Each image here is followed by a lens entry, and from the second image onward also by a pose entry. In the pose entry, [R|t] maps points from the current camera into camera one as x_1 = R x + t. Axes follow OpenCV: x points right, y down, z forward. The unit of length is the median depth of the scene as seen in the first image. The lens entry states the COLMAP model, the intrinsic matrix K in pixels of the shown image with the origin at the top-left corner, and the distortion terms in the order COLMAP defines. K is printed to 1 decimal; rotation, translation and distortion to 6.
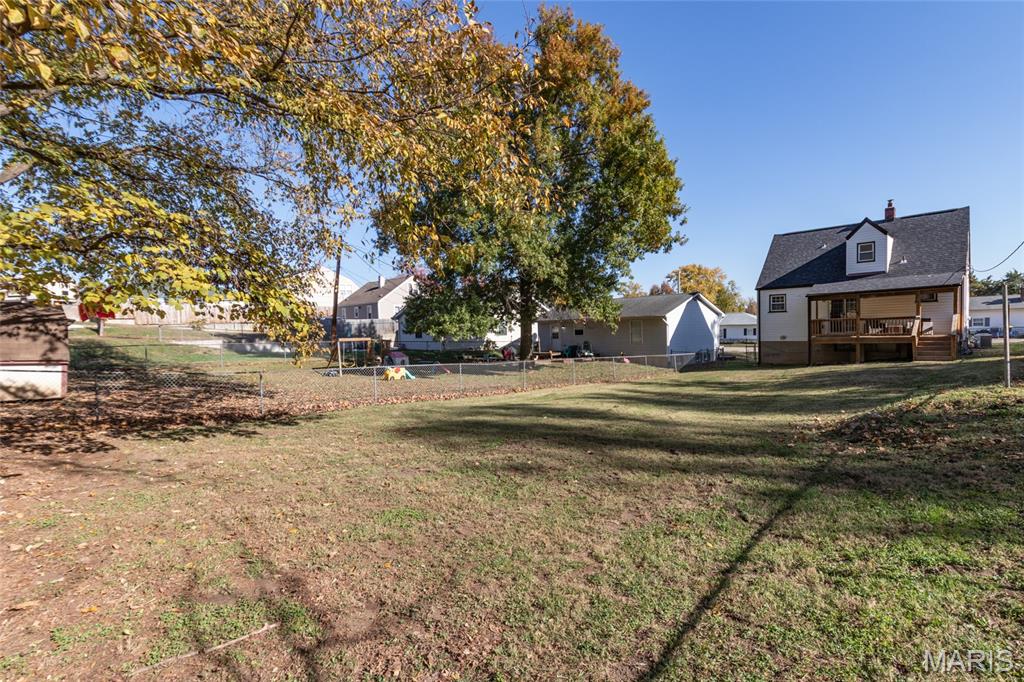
lens RADIAL K [[483.4, 0, 530.7], [0, 483.4, 356.0], [0, 0, 1]] dist [-0.005672, 0.000187]
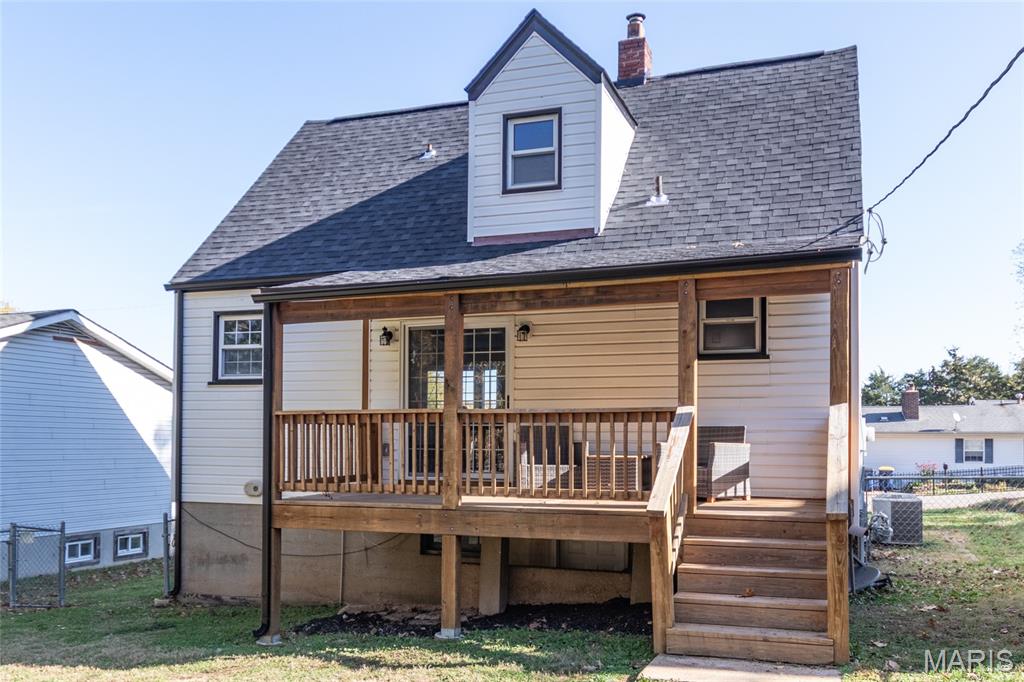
lens RADIAL K [[901.5, 0, 508.6], [0, 901.5, 434.9], [0, 0, 1]] dist [-0.002507, 0.000899]
pose [[0.914430, 0.044616, 0.402278, 0.494730], [-0.015698, 0.997067, -0.074900, -0.036140], [-0.404440, 0.062176, 0.912448, 0.581700]]
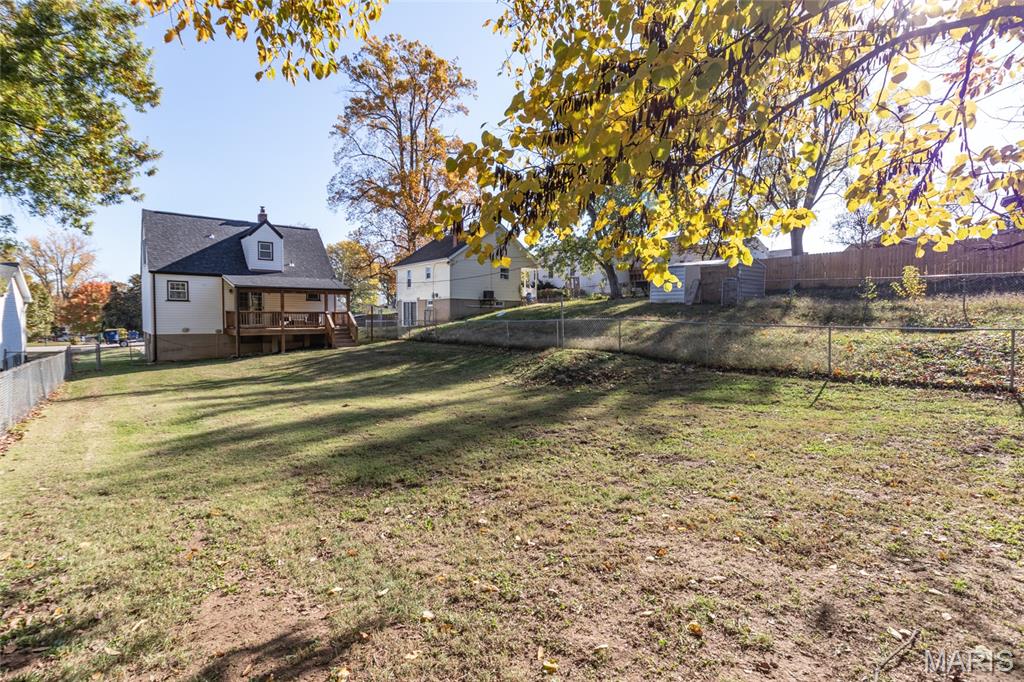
lens RADIAL K [[483.4, 0, 507.1], [0, 483.4, 341.9], [0, 0, 1]] dist [-0.005672, 0.000187]
pose [[0.118507, -0.019761, 0.992757, -0.315784], [0.044734, 0.998893, 0.014543, -0.002588], [-0.991945, 0.042686, 0.119260, 0.331927]]
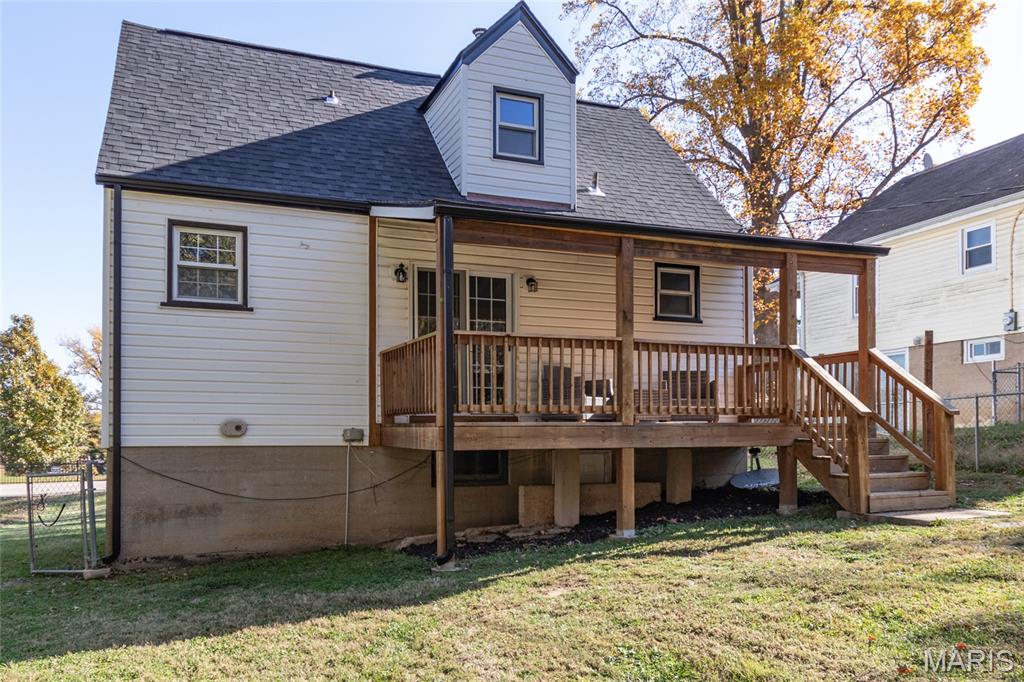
lens RADIAL K [[765.5, 0, 495.9], [0, 765.5, 436.2], [0, 0, 1]] dist [0.009903, -0.008200]
pose [[0.423499, 0.032817, 0.905302, 0.288400], [0.039359, 0.997733, -0.054580, -0.012850], [-0.905041, 0.058747, 0.421248, 0.816198]]
